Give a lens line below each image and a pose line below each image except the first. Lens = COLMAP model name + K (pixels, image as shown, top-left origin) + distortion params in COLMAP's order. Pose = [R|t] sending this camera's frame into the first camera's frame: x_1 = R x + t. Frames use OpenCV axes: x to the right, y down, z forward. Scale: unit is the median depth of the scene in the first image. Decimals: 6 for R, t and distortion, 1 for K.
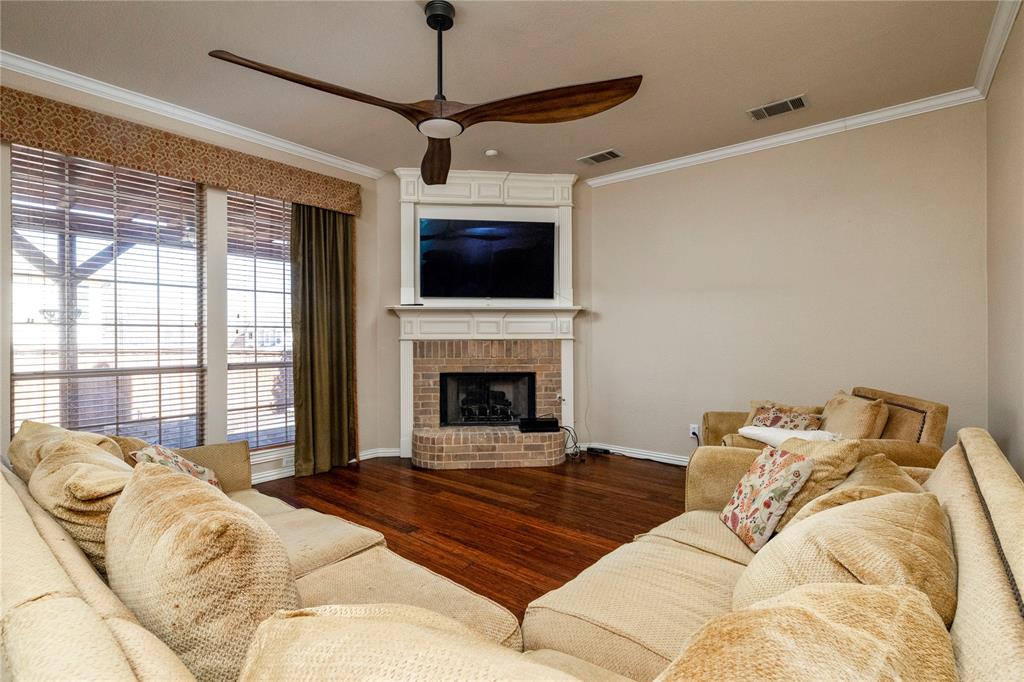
lens RADIAL K [[486.8, 0, 510.1], [0, 486.8, 341.7], [0, 0, 1]] dist [0.001451, 0.000893]
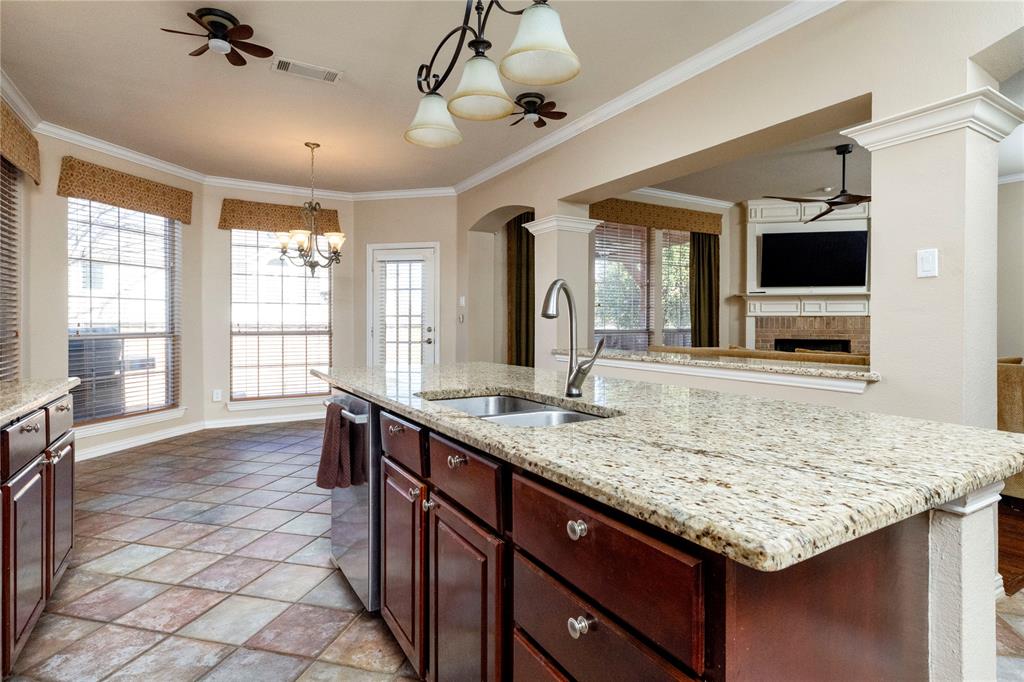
lens RADIAL K [[519.8, 0, 520.6], [0, 519.8, 336.0], [0, 0, 1]] dist [0.003170, 0.000321]
pose [[0.940547, 0.013158, -0.339408, -0.330916], [-0.005721, 0.999721, 0.022904, 0.023446], [0.339615, -0.019601, 0.940360, -0.722013]]
